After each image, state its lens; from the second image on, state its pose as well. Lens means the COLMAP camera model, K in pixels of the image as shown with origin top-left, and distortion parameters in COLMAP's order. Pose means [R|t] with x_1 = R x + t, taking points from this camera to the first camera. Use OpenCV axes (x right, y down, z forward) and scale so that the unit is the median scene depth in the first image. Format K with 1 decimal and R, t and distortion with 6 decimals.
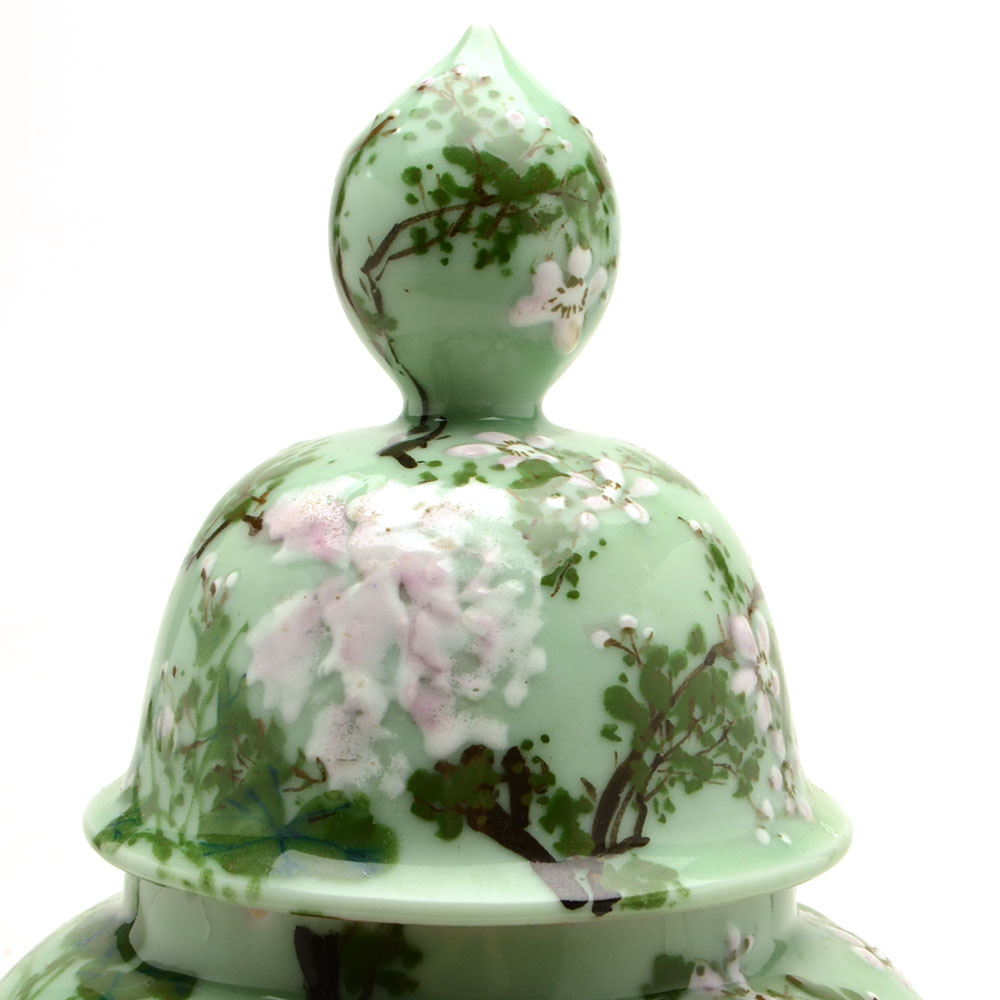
lens RADIAL K [[2586.5, 0, 508.8], [0, 2586.5, 501.2], [0, 0, 1]] dist [0.025785, 0.000000]
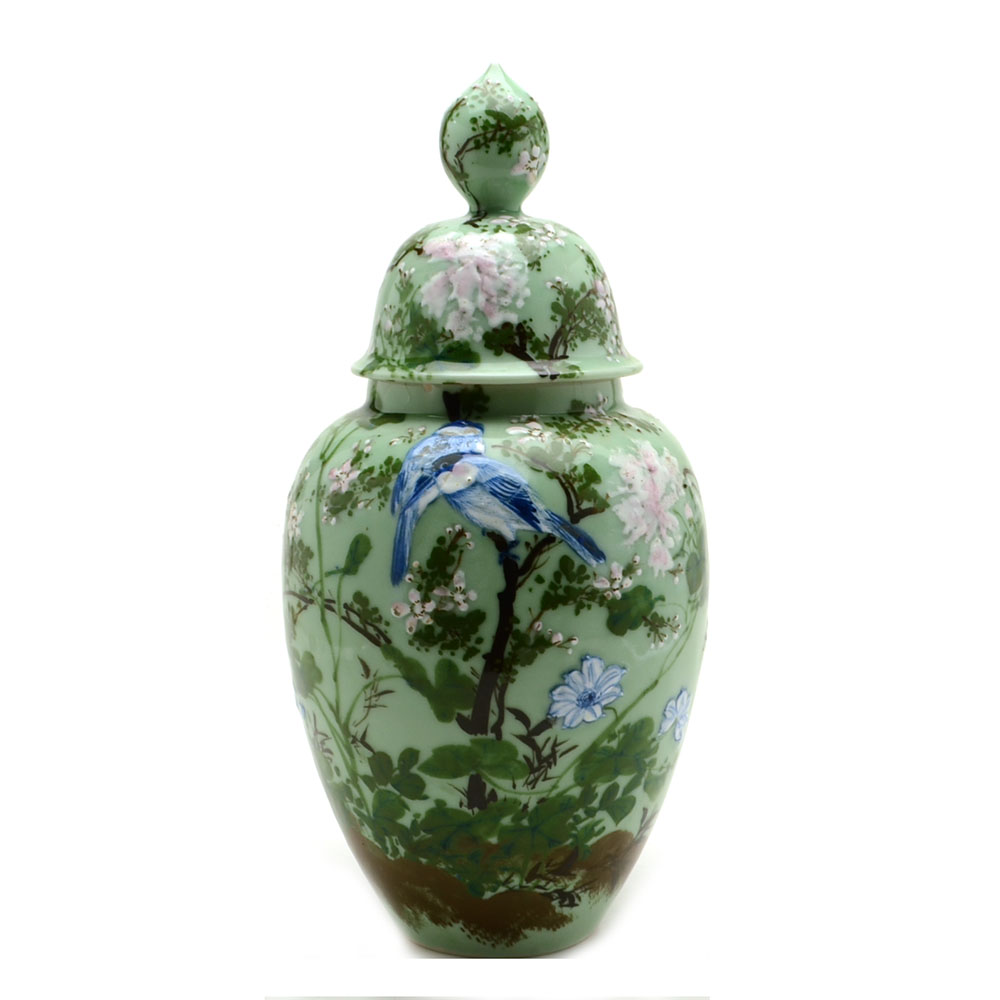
lens RADIAL K [[2783.6, 0, 497.5], [0, 2783.6, 498.1], [0, 0, 1]] dist [0.121084, 0.000000]
pose [[0.997950, -0.030213, 0.056421, -0.190764], [0.030238, 0.999543, 0.000412, 0.271685], [-0.056408, 0.001295, 0.998407, -1.937215]]
